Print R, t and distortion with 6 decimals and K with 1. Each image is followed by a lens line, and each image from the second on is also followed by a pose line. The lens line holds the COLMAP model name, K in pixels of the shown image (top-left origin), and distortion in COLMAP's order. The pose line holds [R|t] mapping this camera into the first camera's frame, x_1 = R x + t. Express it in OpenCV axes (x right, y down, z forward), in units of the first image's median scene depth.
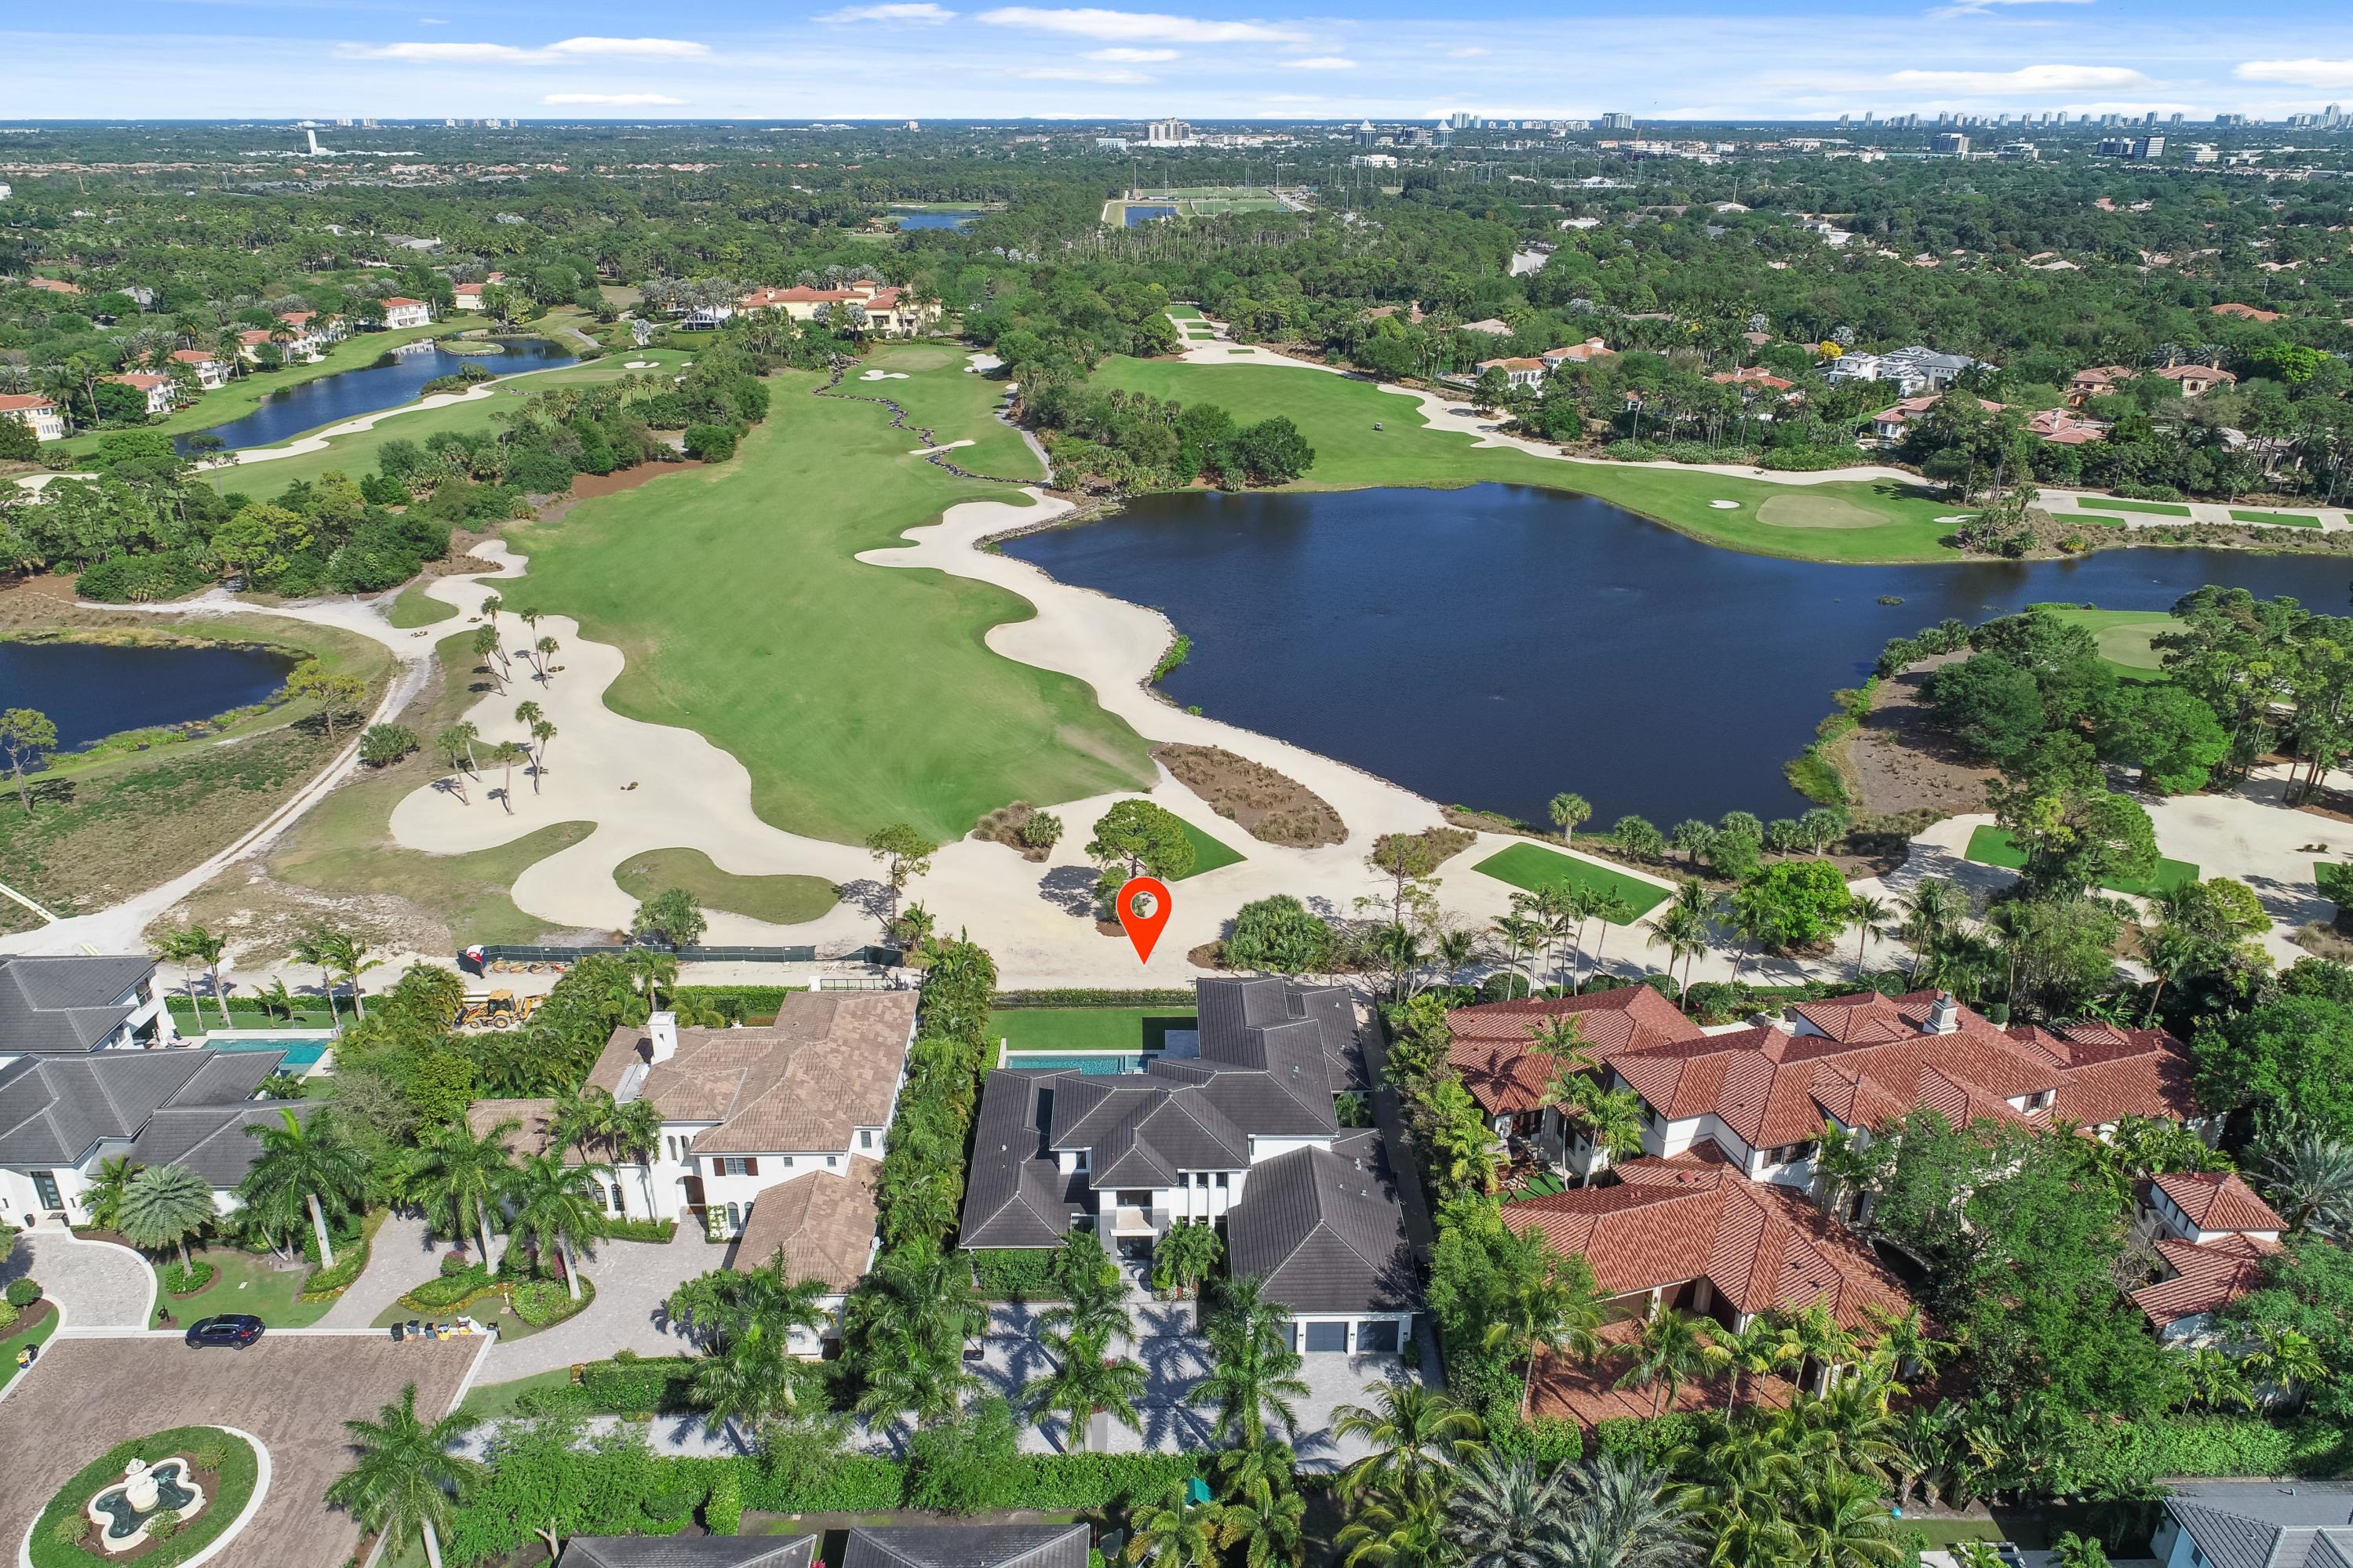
lens RADIAL K [[1624.2, 0, 1176.5], [0, 1624.2, 784.0], [0, 0, 1]] dist [-0.006185, -0.000592]
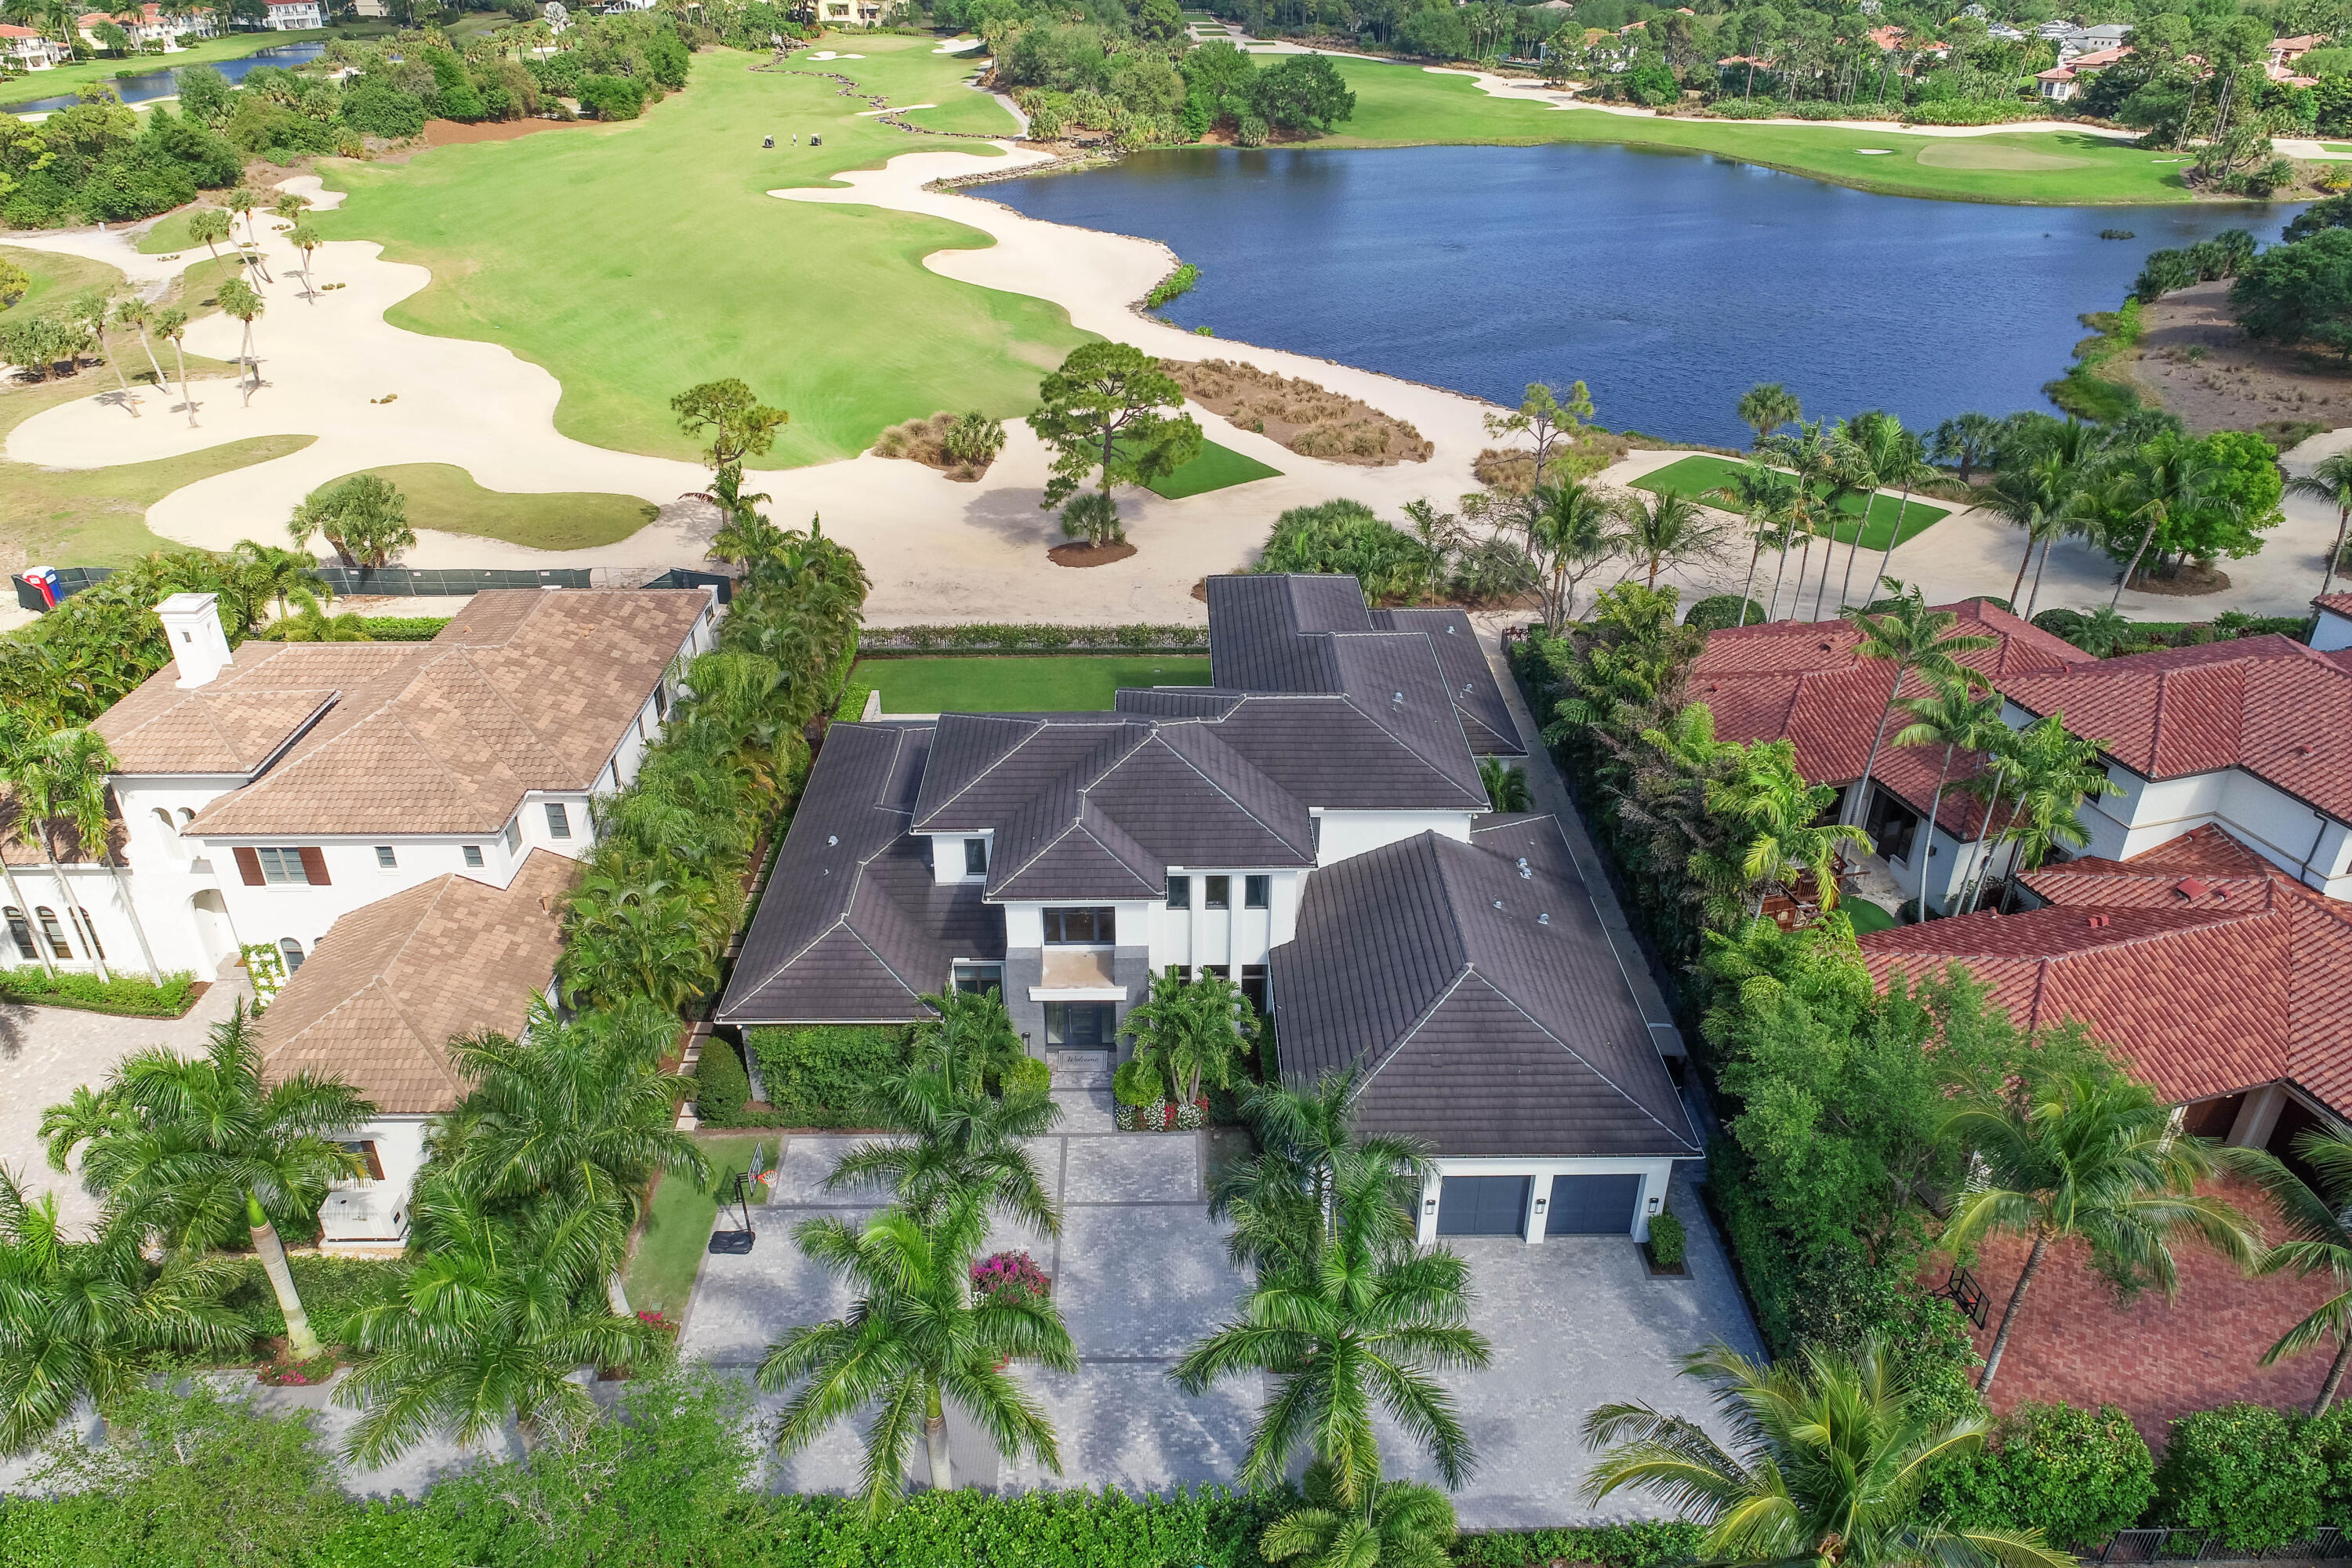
lens RADIAL K [[1623.7, 0, 1176.0], [0, 1623.7, 784.0], [0, 0, 1]] dist [-0.006185, -0.000592]
pose [[0.999981, 0.000859, -0.006162, 0.004251], [-0.000243, 0.995059, 0.099284, 0.109149], [0.006217, -0.099280, 0.995040, 0.344293]]
